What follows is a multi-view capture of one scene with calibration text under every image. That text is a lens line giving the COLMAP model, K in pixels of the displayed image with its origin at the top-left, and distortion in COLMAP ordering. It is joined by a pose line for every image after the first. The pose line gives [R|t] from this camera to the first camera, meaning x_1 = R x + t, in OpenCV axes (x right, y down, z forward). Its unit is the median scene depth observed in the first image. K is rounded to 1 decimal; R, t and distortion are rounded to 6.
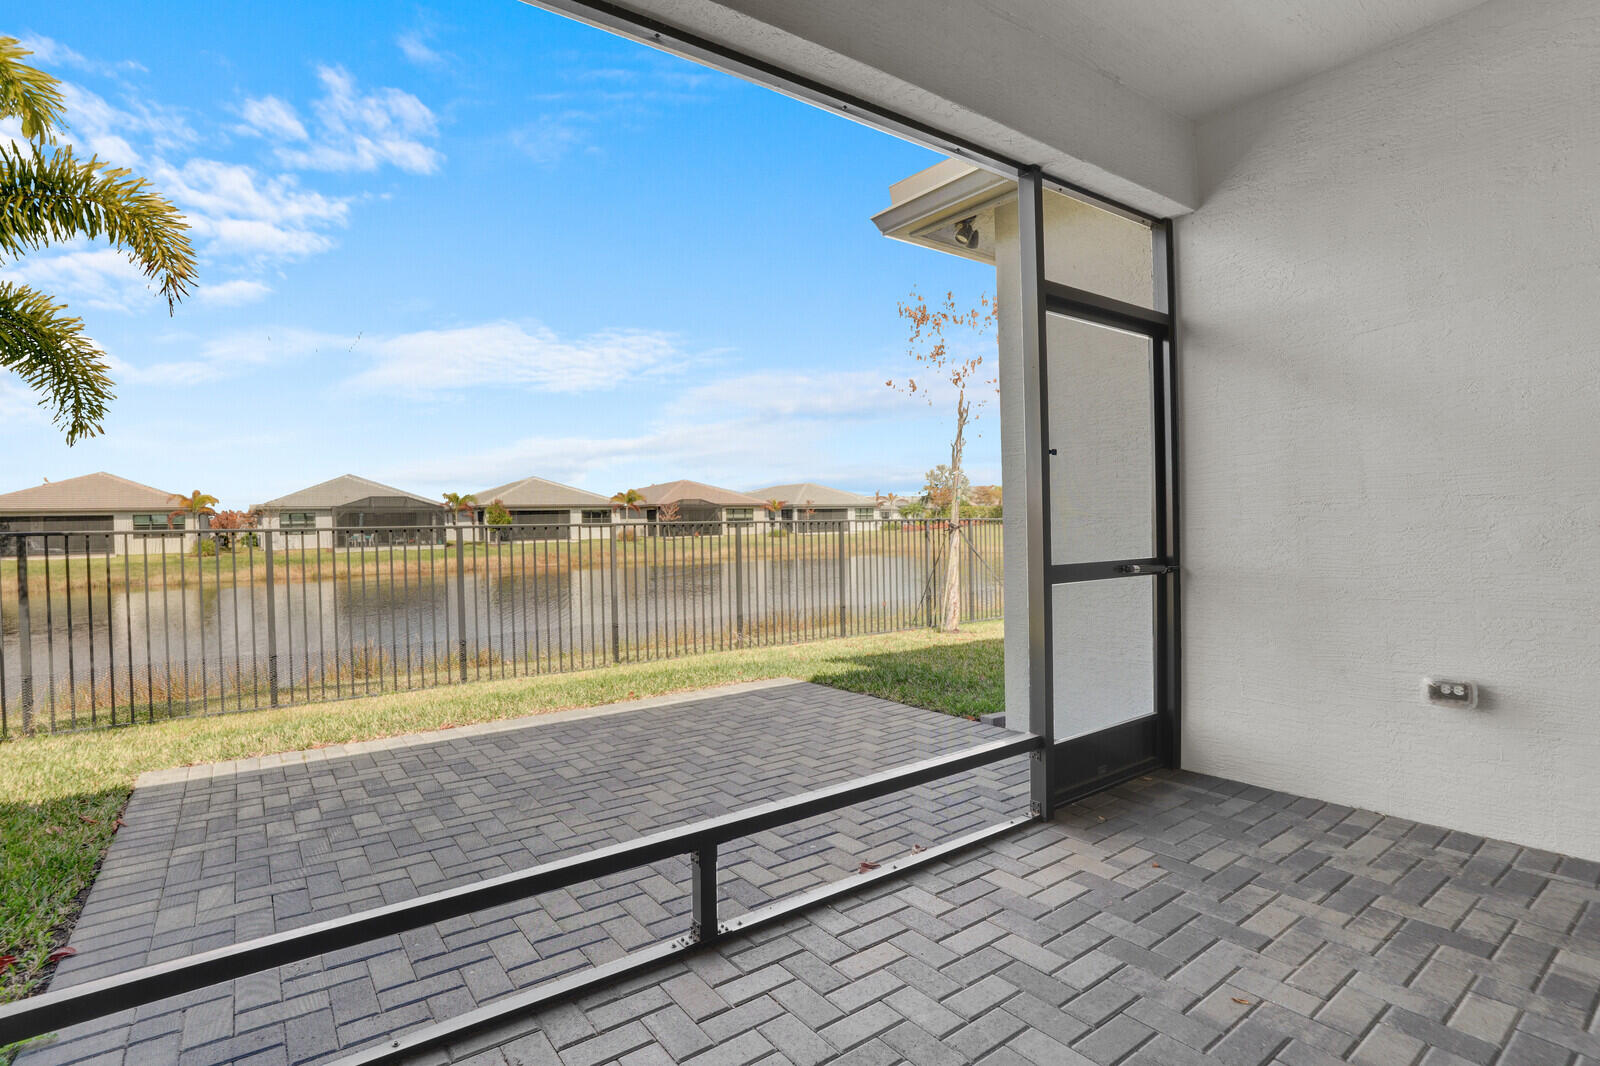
lens RADIAL K [[785.9, 0, 795.1], [0, 785.9, 534.6], [0, 0, 1]] dist [-0.072531, 0.026738]
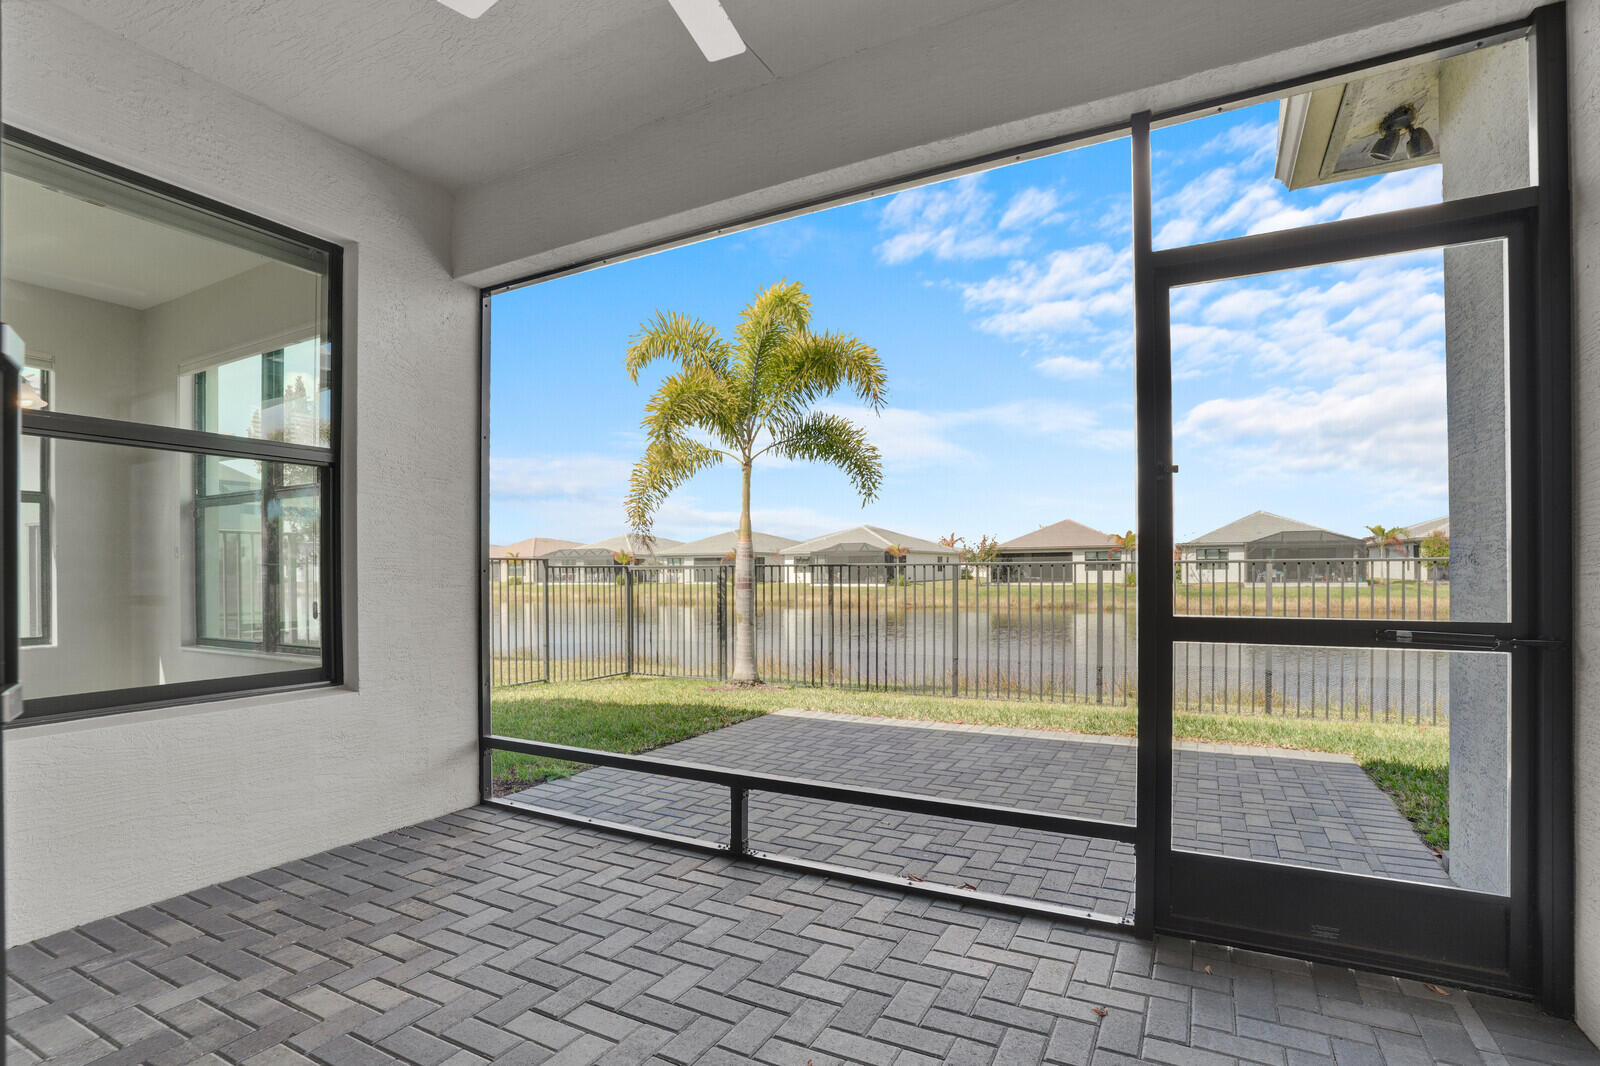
lens RADIAL K [[768.0, 0, 804.0], [0, 768.0, 569.0], [0, 0, 1]] dist [-0.041059, 0.000990]
pose [[0.444056, 0.012912, -0.895906, 0.314503], [-0.013532, 0.999879, 0.007703, -0.003993], [0.895897, 0.008703, 0.444177, 0.123946]]
